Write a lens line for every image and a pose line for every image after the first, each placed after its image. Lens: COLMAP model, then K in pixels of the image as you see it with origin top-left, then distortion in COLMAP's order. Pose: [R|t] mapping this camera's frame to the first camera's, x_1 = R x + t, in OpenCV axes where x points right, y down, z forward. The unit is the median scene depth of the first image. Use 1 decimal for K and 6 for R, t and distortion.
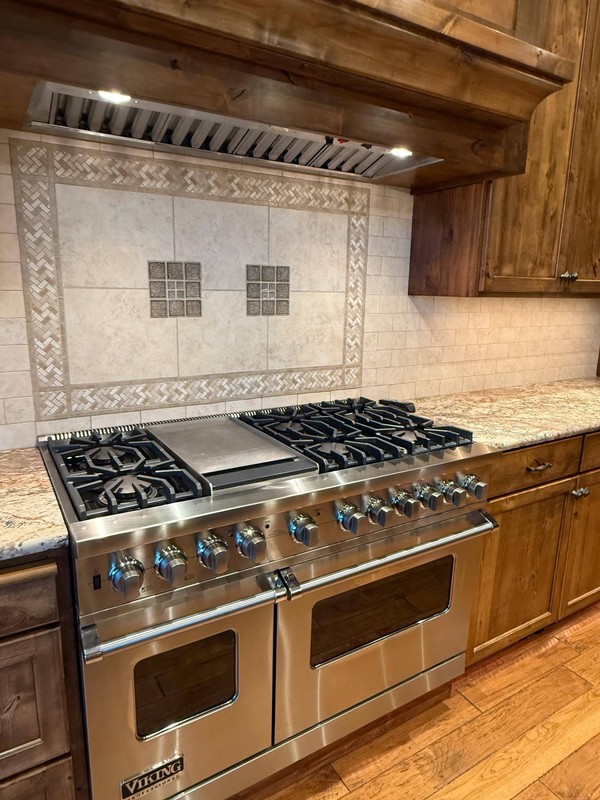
lens RADIAL K [[513.5, 0, 296.9], [0, 513.5, 400.0], [0, 0, 1]] dist [-0.001929, -0.001378]
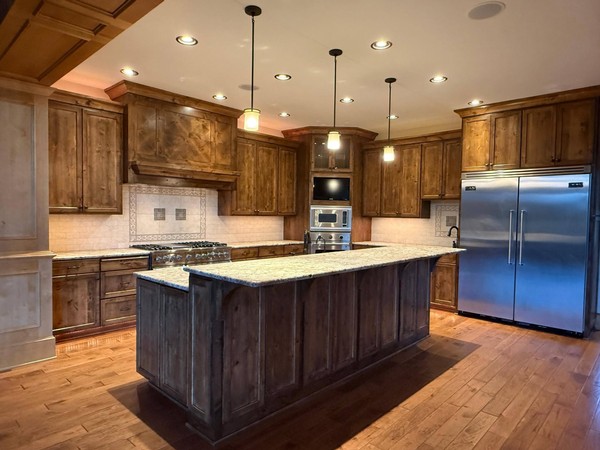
lens RADIAL K [[385.1, 0, 300.9], [0, 385.1, 227.4], [0, 0, 1]] dist [-0.001929, -0.001378]
pose [[0.963740, -0.012799, 0.266535, 0.050280], [0.059988, 0.983674, -0.169667, 0.482675], [-0.260012, 0.179504, 0.948774, -2.222022]]
